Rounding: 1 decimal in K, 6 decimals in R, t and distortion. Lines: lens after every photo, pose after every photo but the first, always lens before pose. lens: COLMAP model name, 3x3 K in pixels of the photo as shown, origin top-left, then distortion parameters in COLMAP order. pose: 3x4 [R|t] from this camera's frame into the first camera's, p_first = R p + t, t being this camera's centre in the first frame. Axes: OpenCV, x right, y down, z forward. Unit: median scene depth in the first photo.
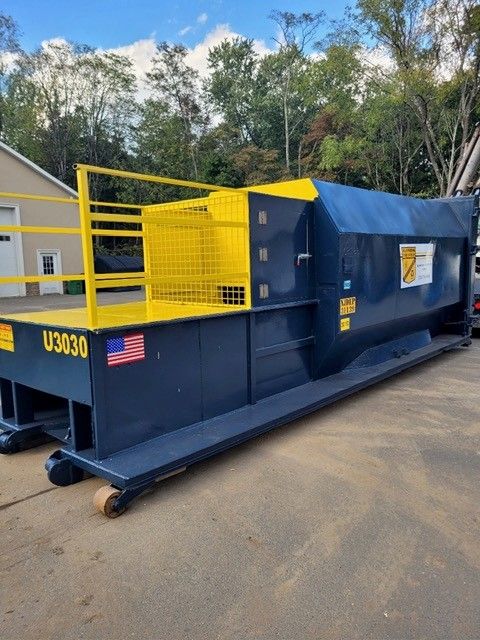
lens RADIAL K [[489.9, 0, 240.0], [0, 489.9, 320.0], [0, 0, 1]] dist [-0.003329, -0.001422]
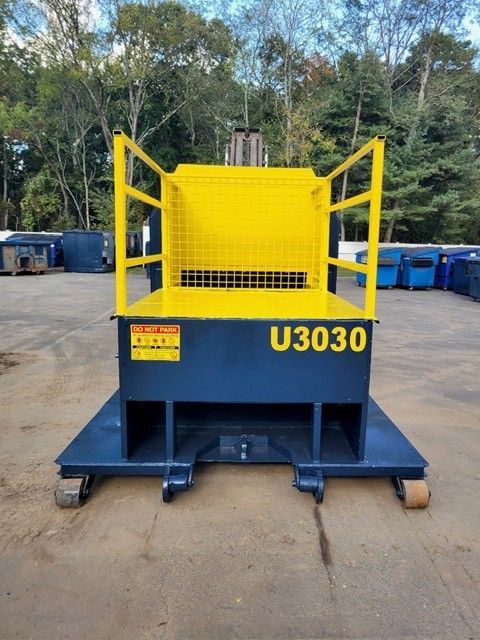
lens RADIAL K [[479.8, 0, 240.0], [0, 479.8, 320.0], [0, 0, 1]] dist [0.001789, 0.000333]
pose [[0.753608, -0.071642, 0.653409, -0.943434], [0.047795, 0.997384, 0.054232, -0.034218], [-0.655585, -0.009640, 0.755060, 0.430842]]
